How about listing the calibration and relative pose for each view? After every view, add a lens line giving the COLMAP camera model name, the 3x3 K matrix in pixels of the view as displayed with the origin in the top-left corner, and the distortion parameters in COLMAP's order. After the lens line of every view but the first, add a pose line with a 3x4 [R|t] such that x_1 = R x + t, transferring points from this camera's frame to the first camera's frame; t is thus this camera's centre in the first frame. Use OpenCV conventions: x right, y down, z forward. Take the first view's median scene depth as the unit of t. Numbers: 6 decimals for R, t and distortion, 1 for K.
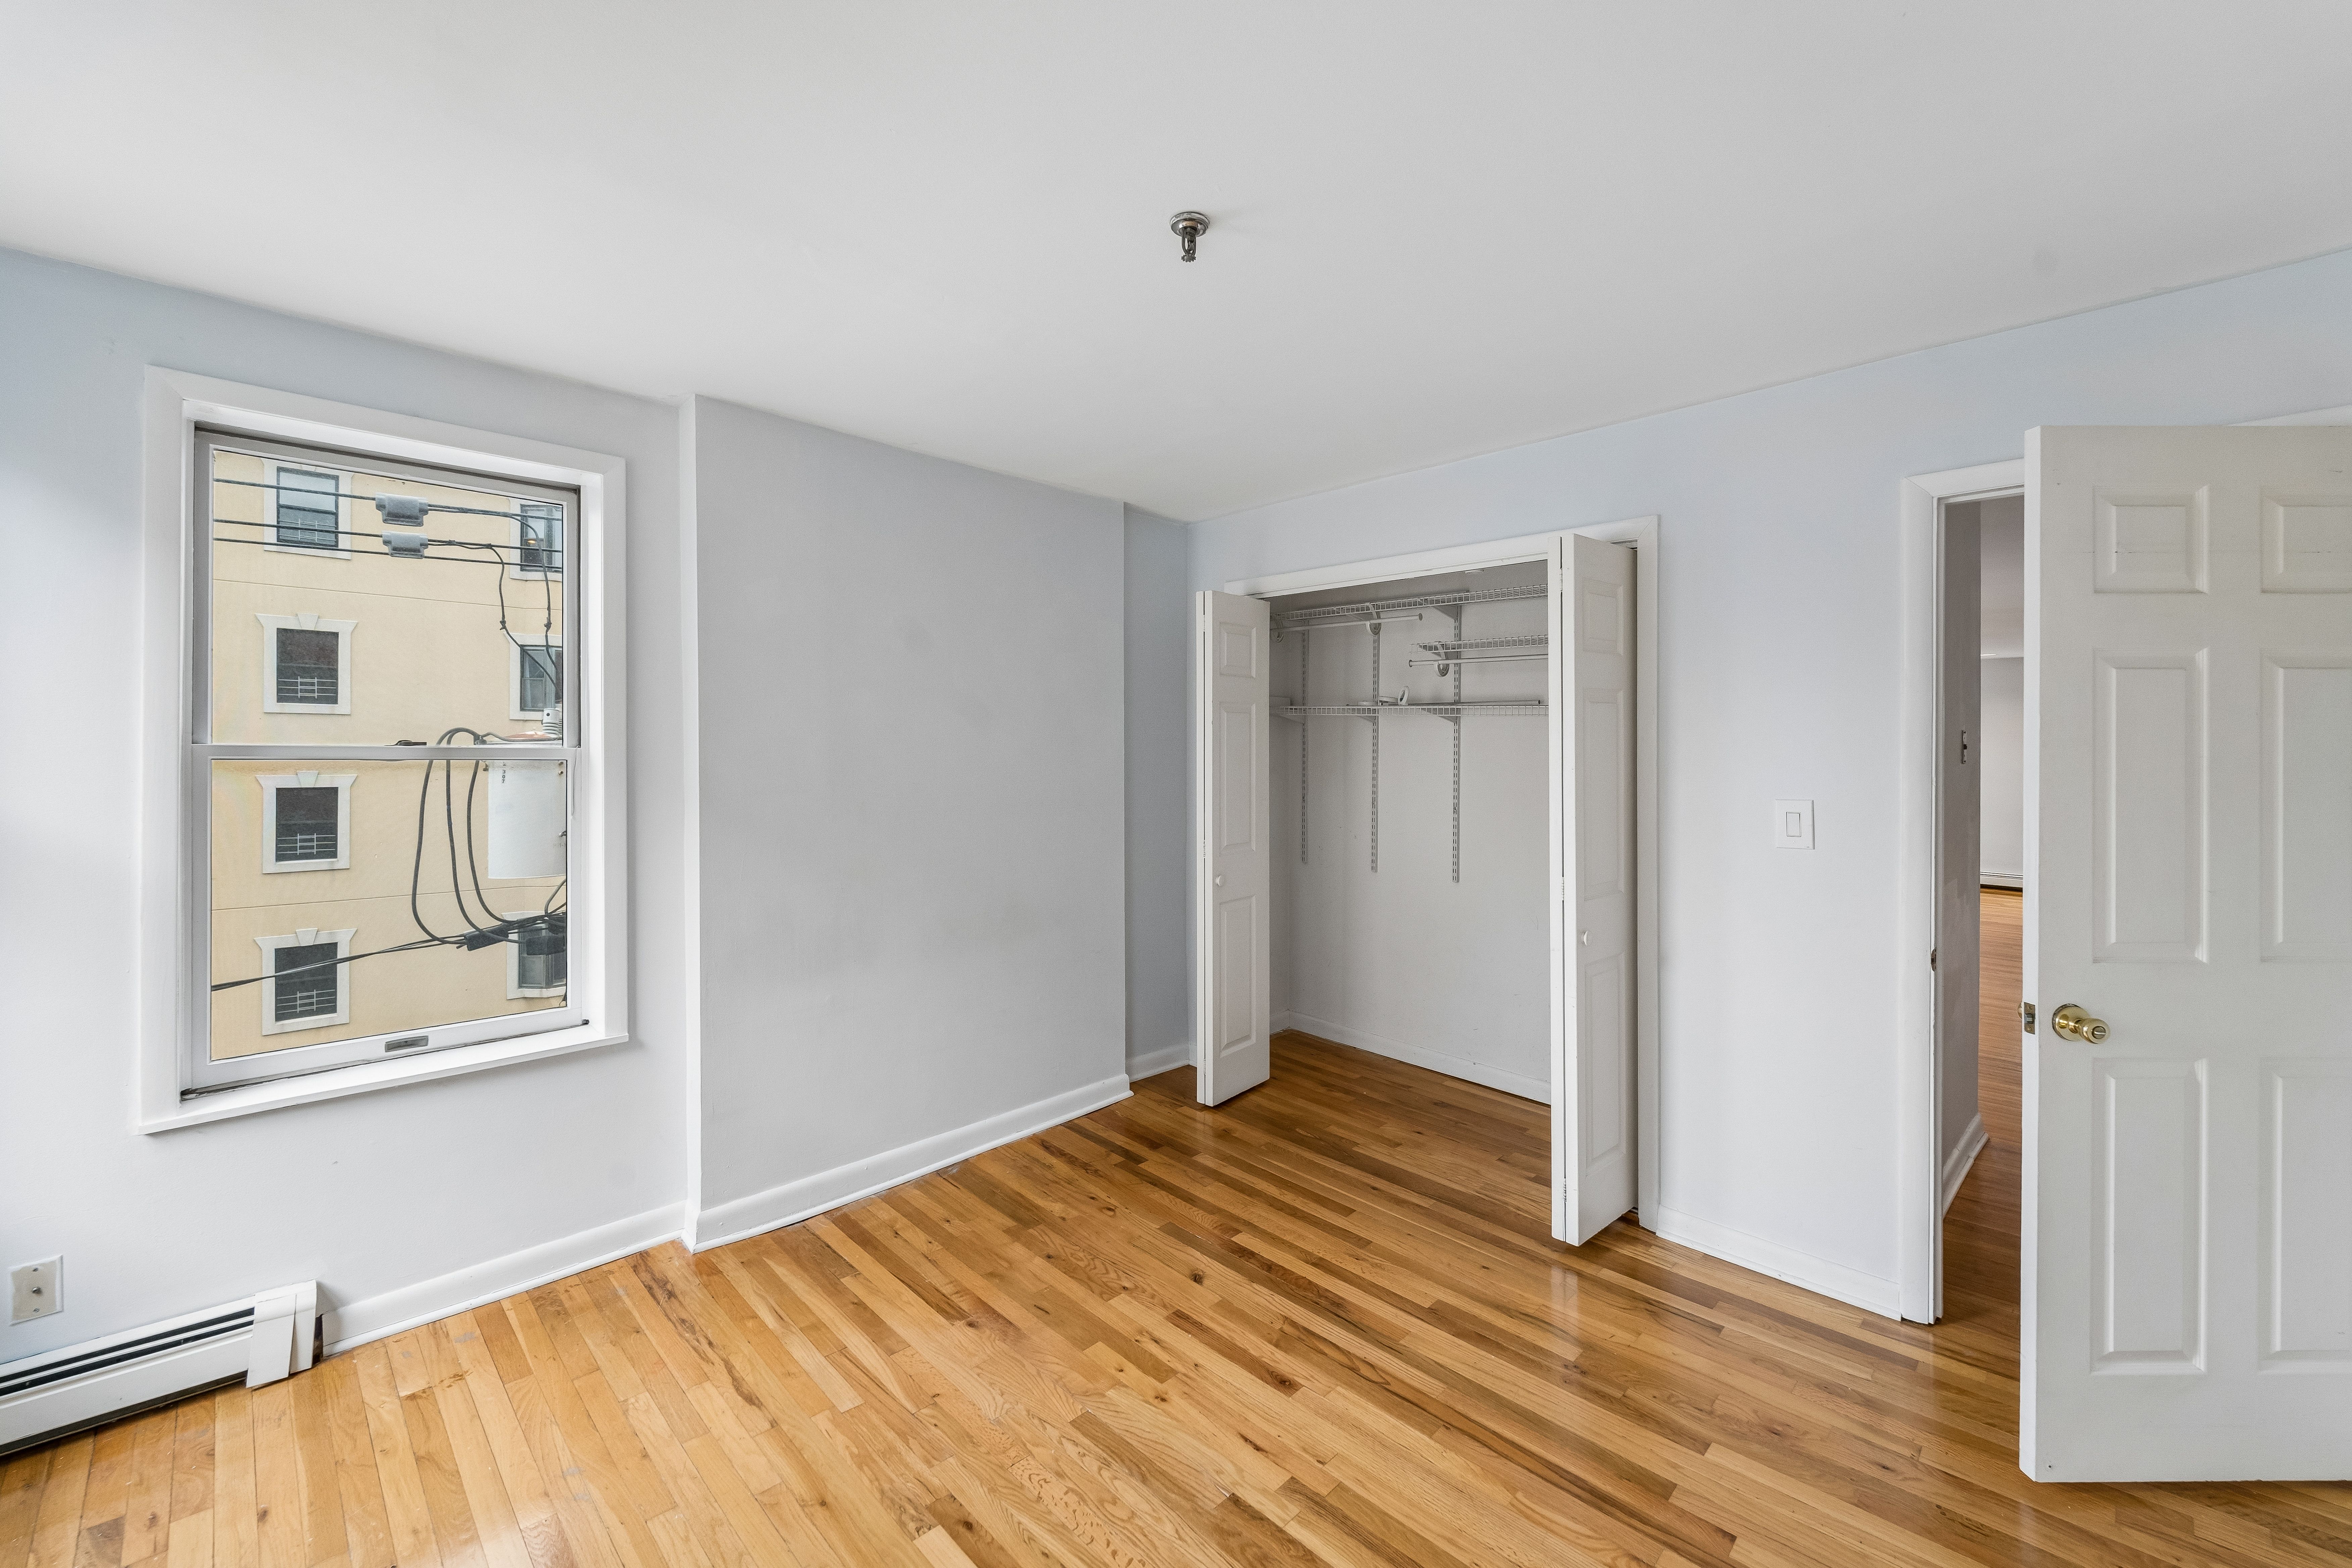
lens RADIAL K [[963.5, 0, 1176.8], [0, 963.5, 747.0], [0, 0, 1]] dist [0.001936, -0.000145]
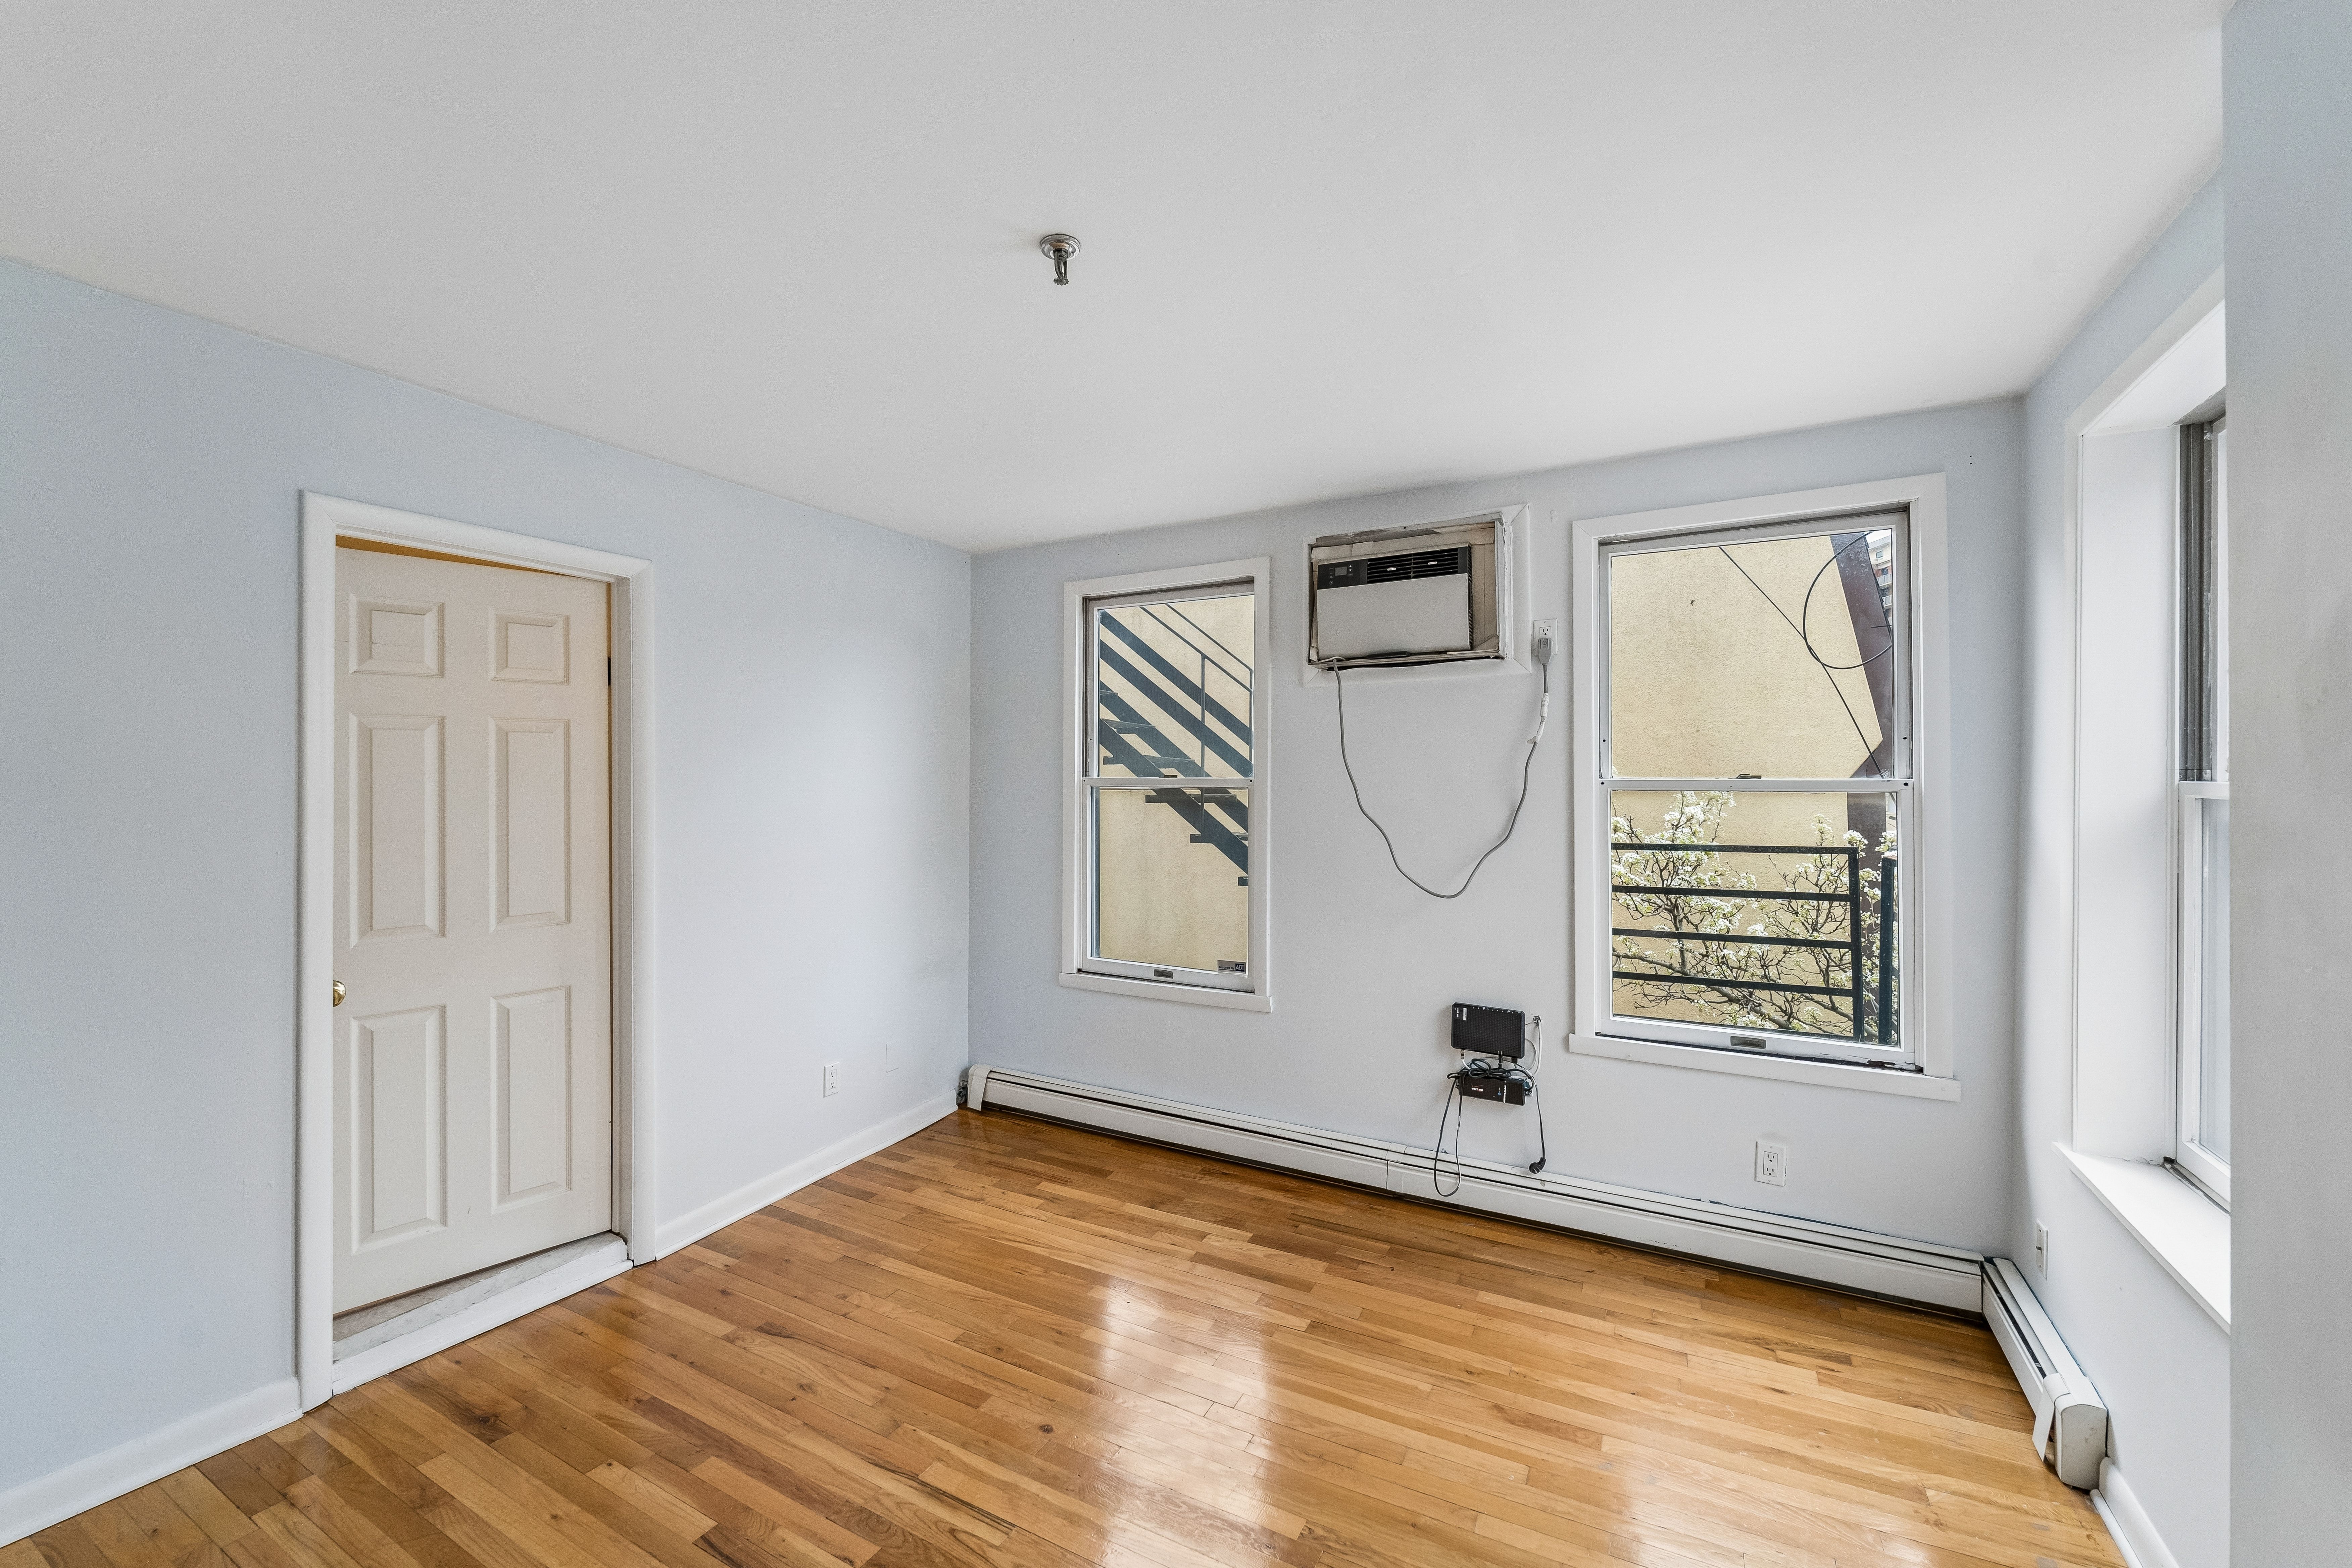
lens RADIAL K [[945.0, 0, 1169.3], [0, 945.0, 777.2], [0, 0, 1]] dist [0.001814, -0.002250]
pose [[-0.960950, 0.002426, -0.276710, 0.098228], [0.004420, 0.999969, -0.006582, 0.001493], [0.276685, -0.007548, -0.960931, 1.268828]]
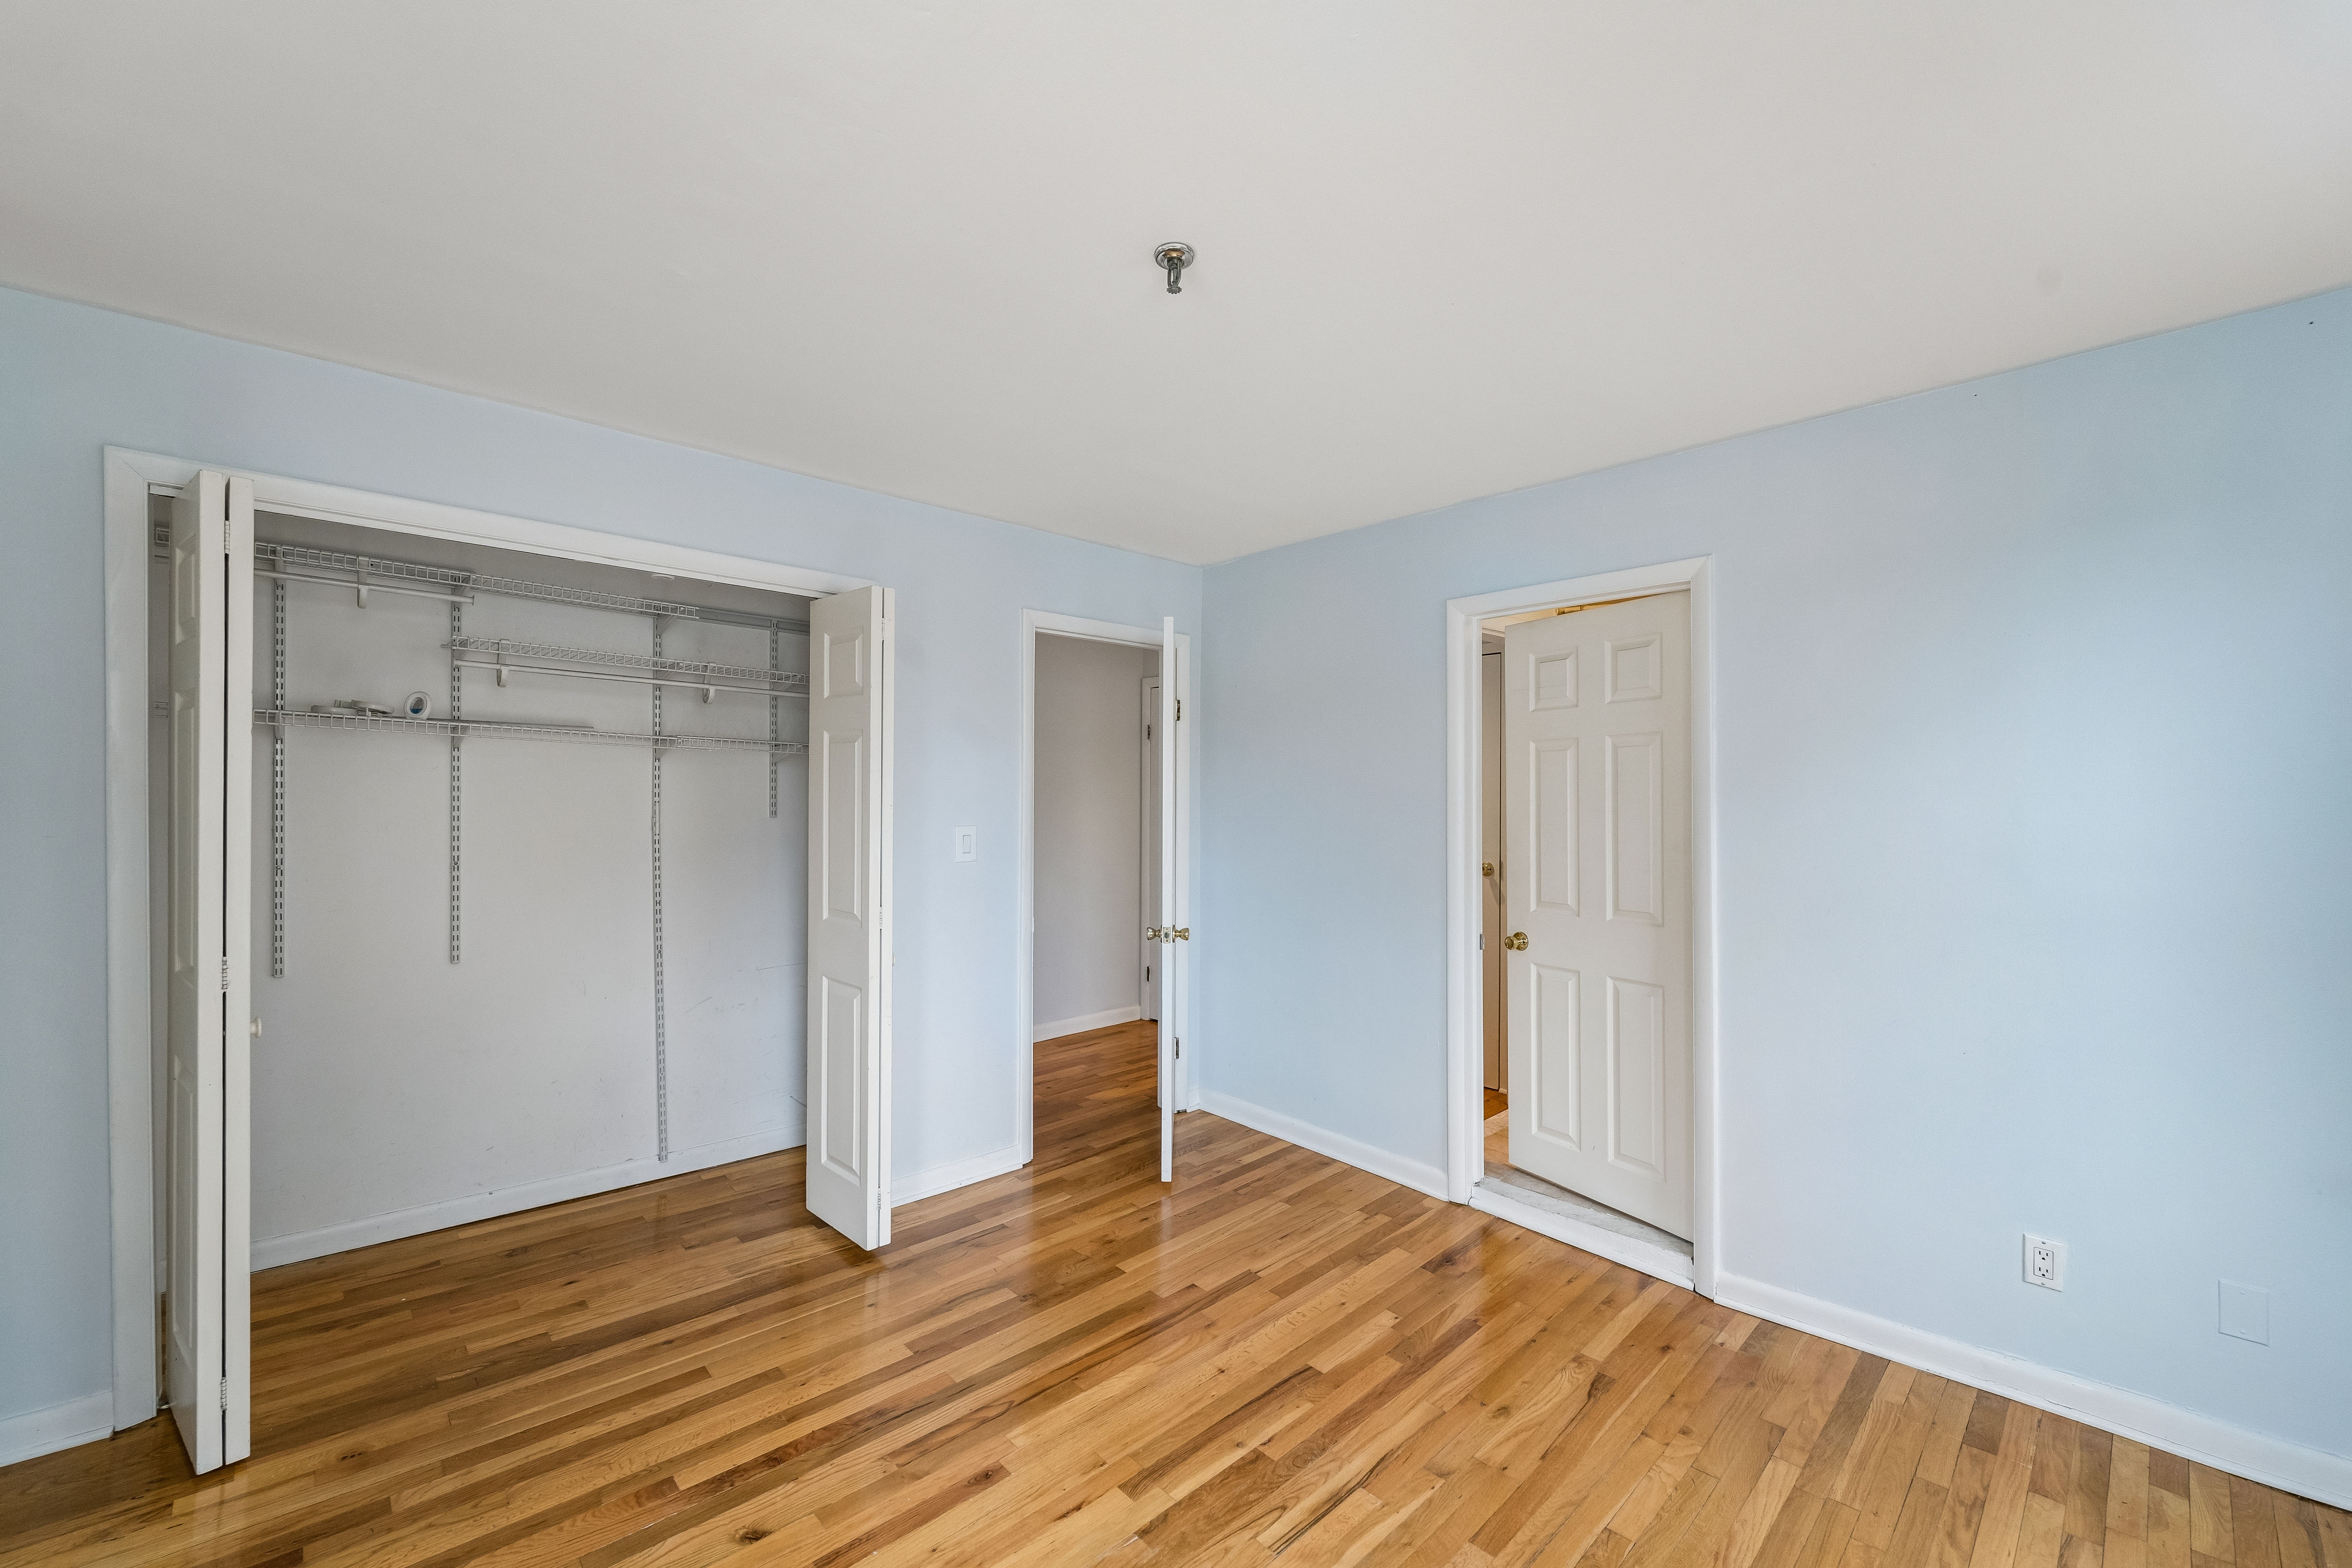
lens RADIAL K [[945.0, 0, 1169.3], [0, 945.0, 777.2], [0, 0, 1]] dist [0.001814, -0.002250]
pose [[0.017348, 0.013469, 0.999759, -0.643200], [-0.011906, 0.999841, -0.013263, 0.000906], [-0.999779, -0.011673, 0.017505, 0.659185]]
